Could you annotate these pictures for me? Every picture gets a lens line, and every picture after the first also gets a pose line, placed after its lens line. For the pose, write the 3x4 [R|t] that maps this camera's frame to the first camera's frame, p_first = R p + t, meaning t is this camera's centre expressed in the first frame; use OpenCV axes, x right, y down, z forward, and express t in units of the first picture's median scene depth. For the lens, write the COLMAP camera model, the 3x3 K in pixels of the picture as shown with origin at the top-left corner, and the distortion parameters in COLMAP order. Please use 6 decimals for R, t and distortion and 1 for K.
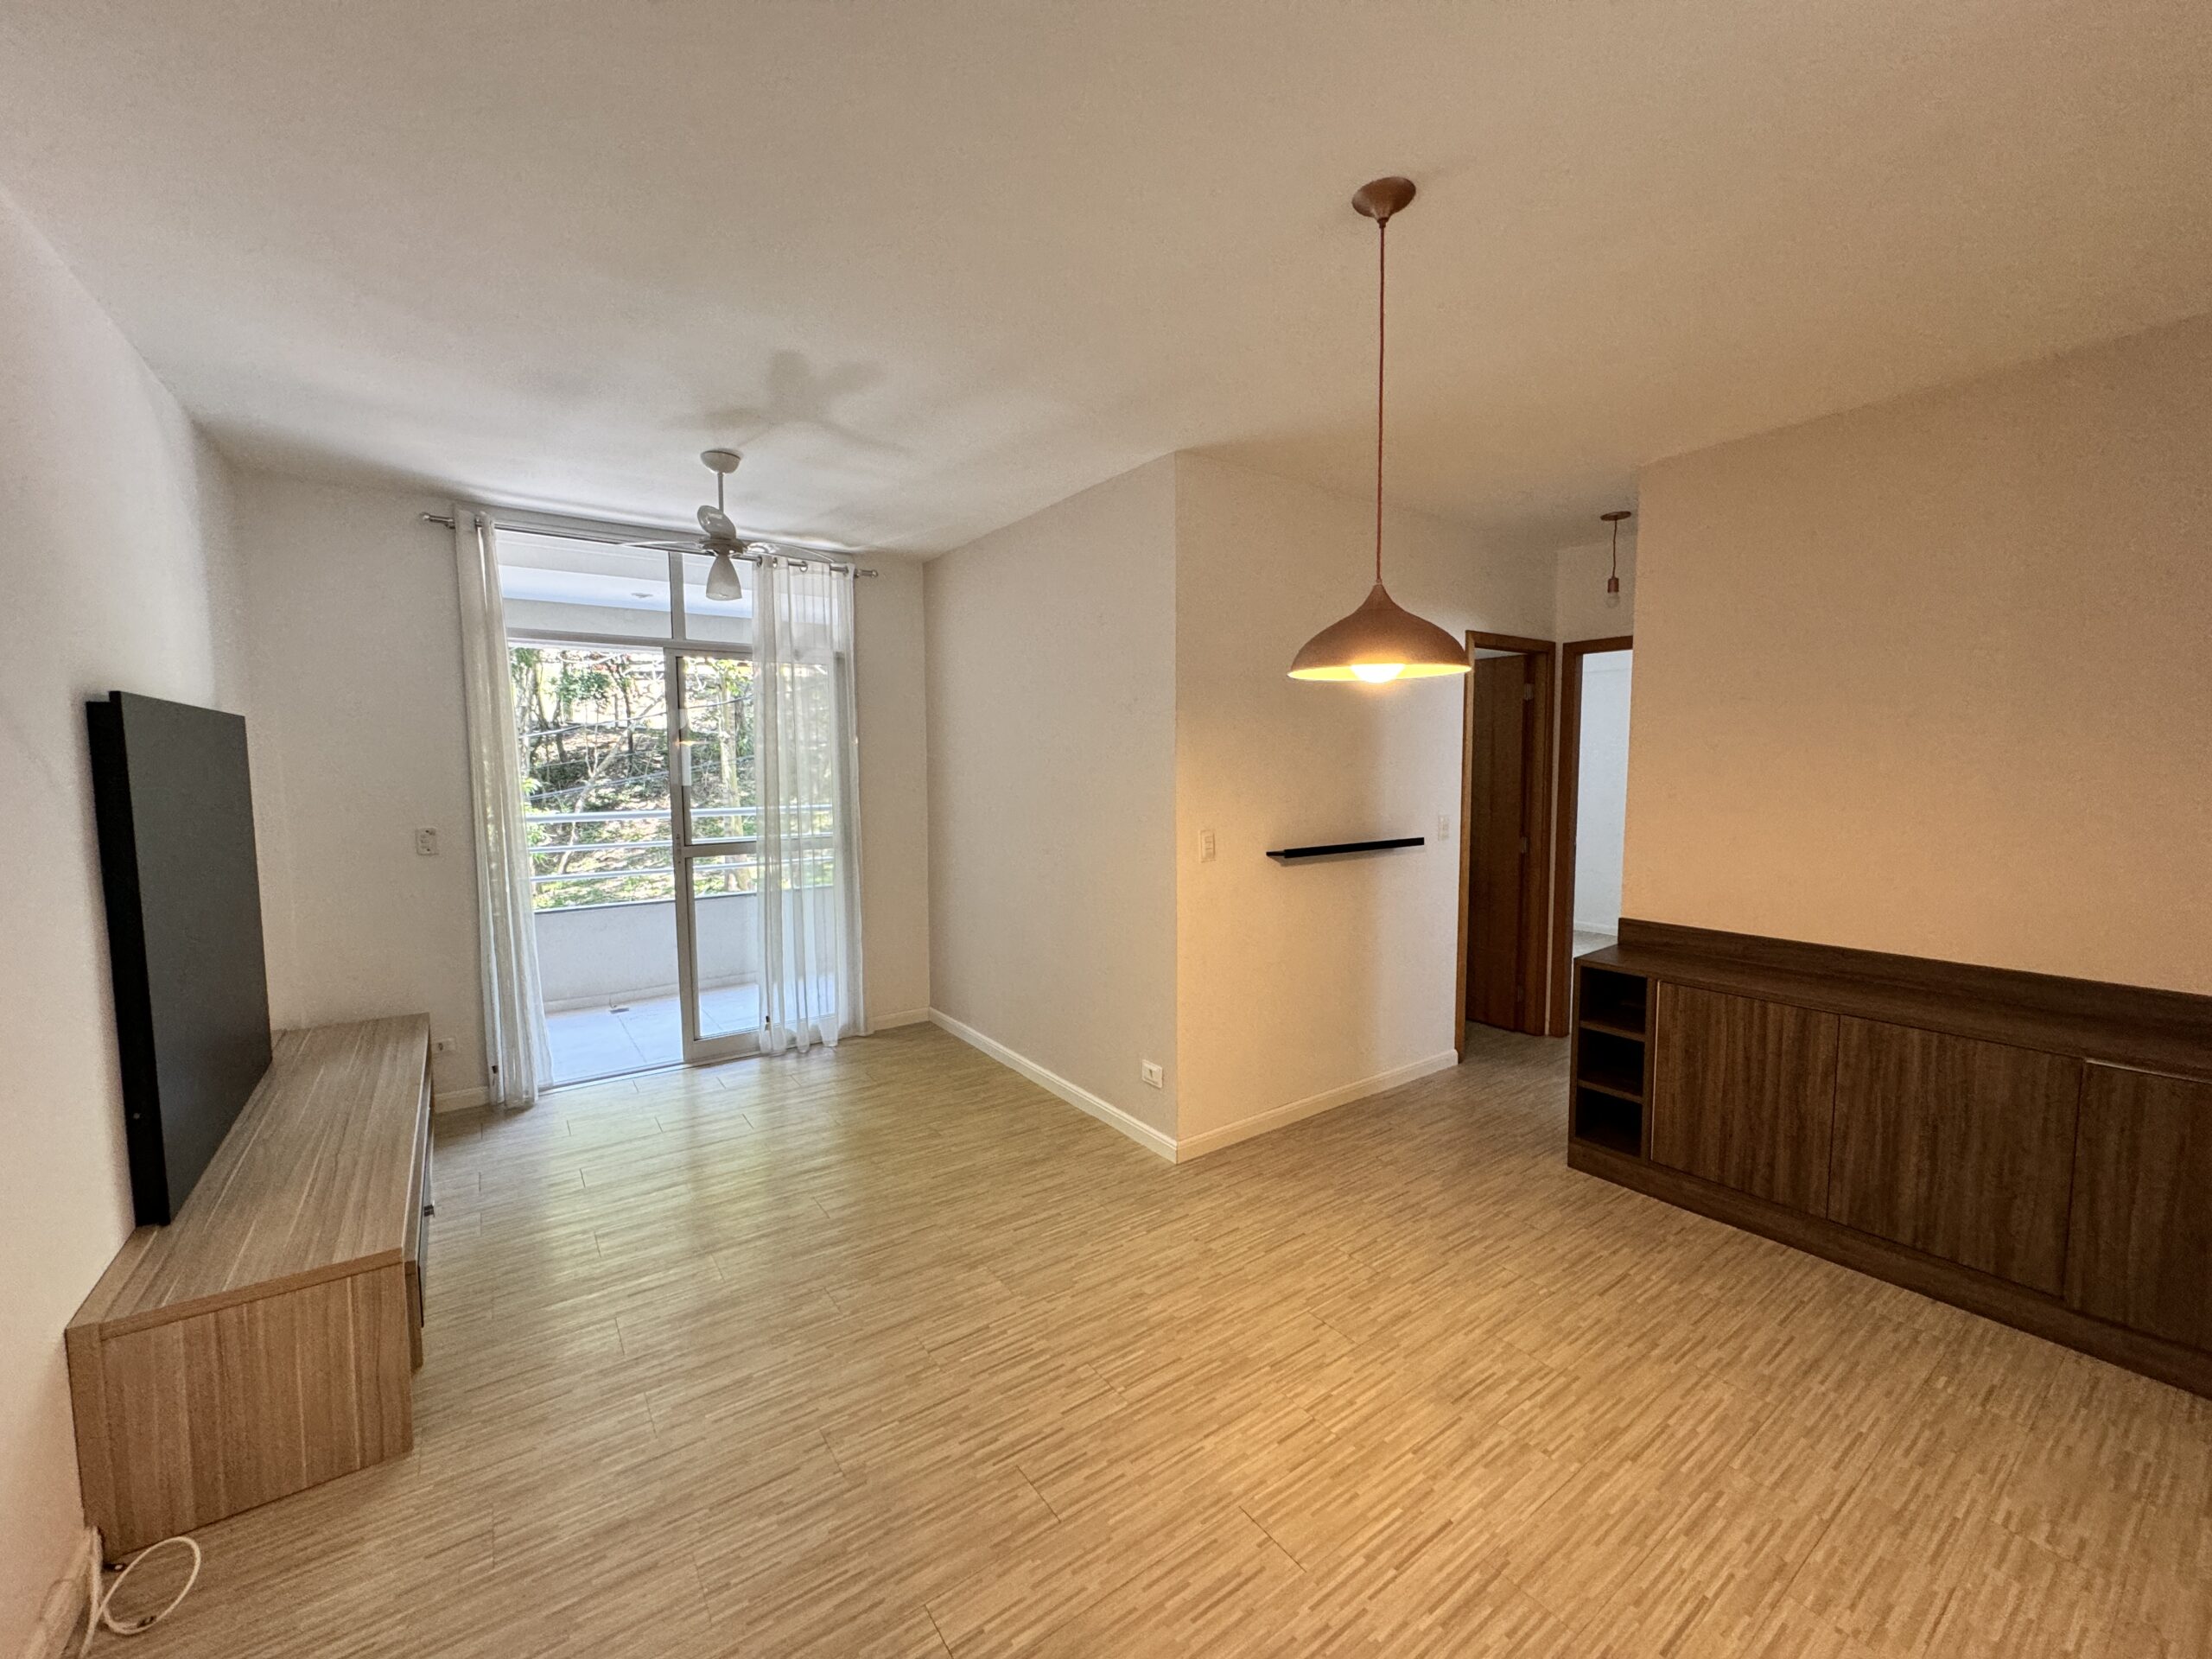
lens RADIAL K [[883.4, 0, 1106.0], [0, 883.4, 828.9], [0, 0, 1]] dist [-0.000773, 0.000712]
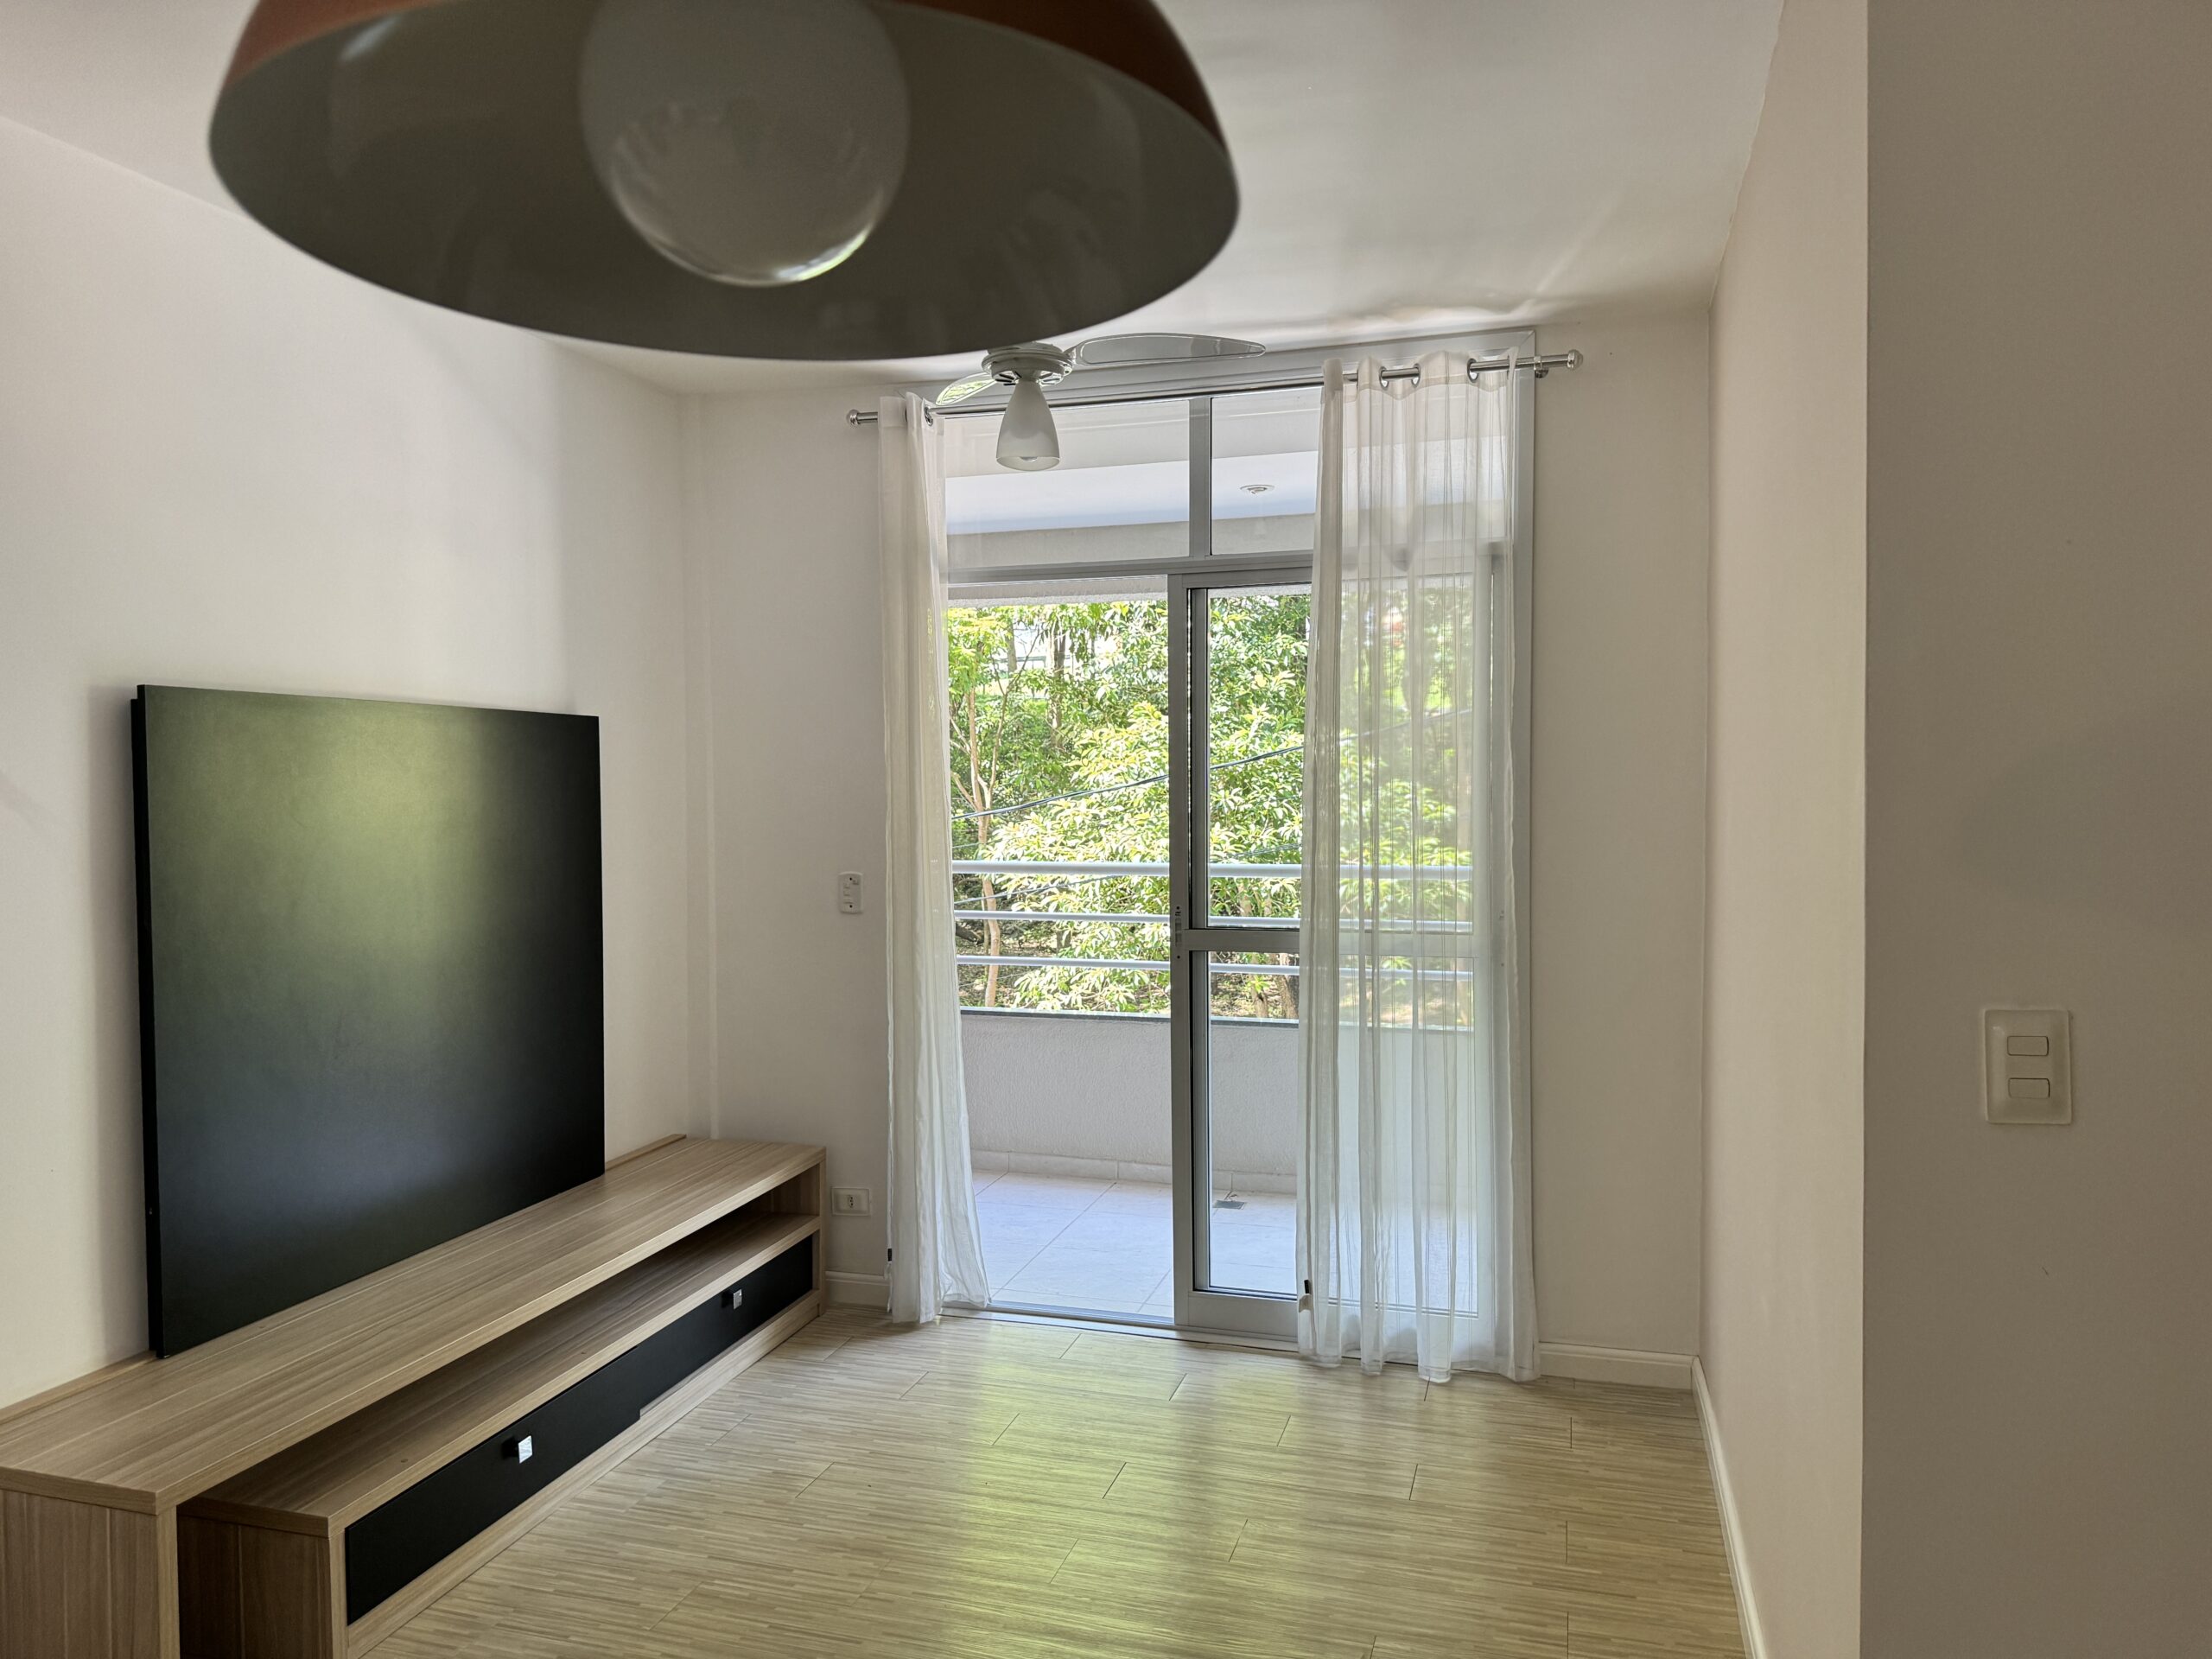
lens RADIAL K [[1553.2, 0, 1104.4], [0, 1553.2, 823.7], [0, 0, 1]] dist [0.062471, -0.058655]
pose [[0.602544, 0.018631, -0.797868, 0.359076], [-0.059340, 0.998006, -0.021508, -0.029999], [0.795877, 0.060305, 0.602448, 0.512401]]
